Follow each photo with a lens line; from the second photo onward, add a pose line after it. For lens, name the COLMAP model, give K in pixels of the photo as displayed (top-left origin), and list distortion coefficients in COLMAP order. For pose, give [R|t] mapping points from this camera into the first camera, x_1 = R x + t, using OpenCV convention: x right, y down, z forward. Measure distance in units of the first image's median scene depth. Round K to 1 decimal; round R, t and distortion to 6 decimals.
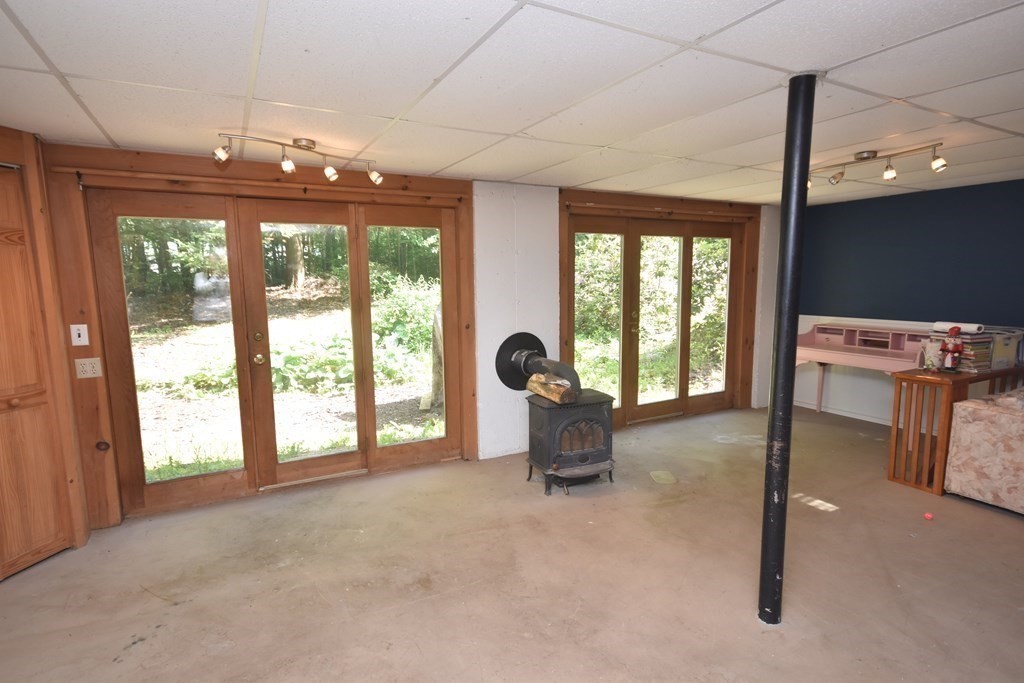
lens RADIAL K [[529.9, 0, 509.7], [0, 529.9, 357.1], [0, 0, 1]] dist [0.001899, -0.000029]
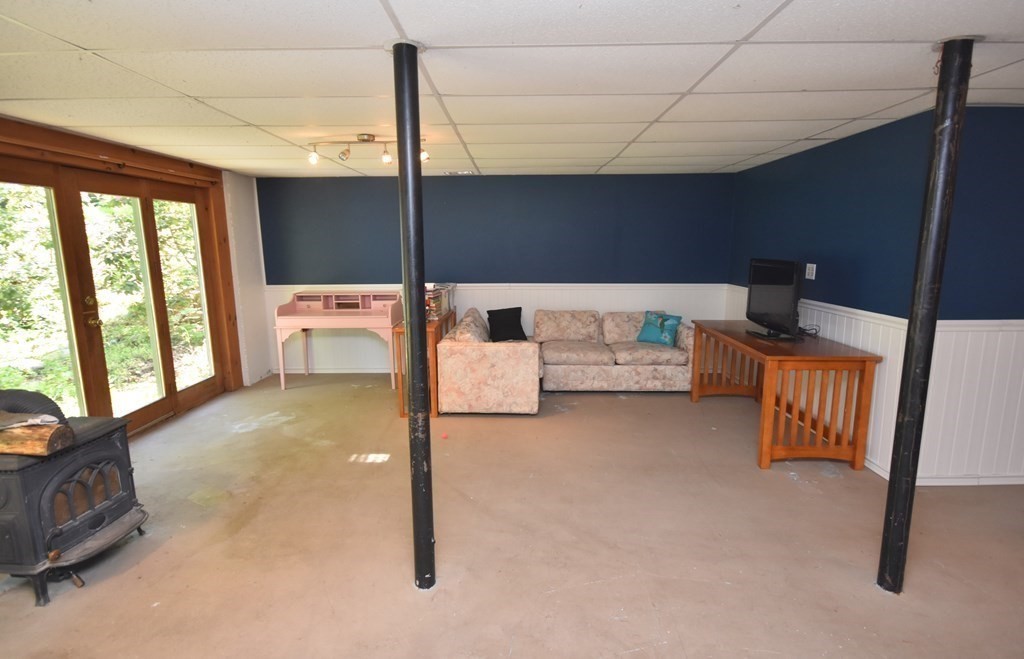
lens RADIAL K [[503.3, 0, 512.0], [0, 503.3, 329.5], [0, 0, 1]] dist [0.015677, -0.013197]
pose [[0.479106, -0.144300, 0.865815, -0.127639], [0.133250, 0.986919, 0.090748, -0.035821], [-0.867584, 0.071892, 0.492066, 0.214427]]
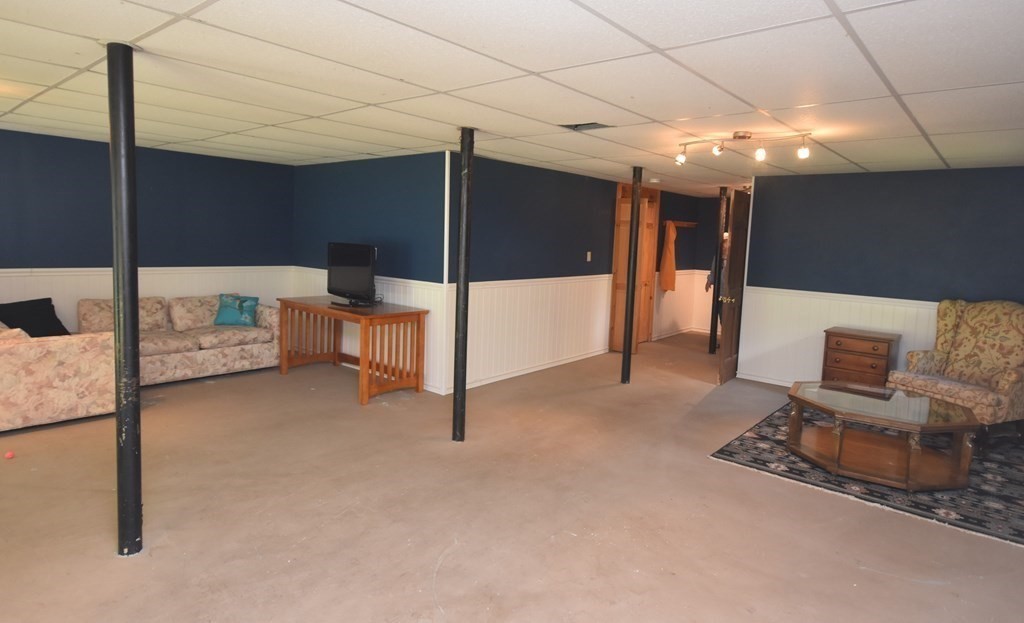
lens RADIAL K [[587.2, 0, 510.5], [0, 587.2, 290.8], [0, 0, 1]] dist [-0.000818, -0.000478]
pose [[-0.363952, -0.090457, 0.927015, -0.499580], [0.104985, 0.984946, 0.137327, -0.055255], [-0.925482, 0.147303, -0.348976, 0.400530]]
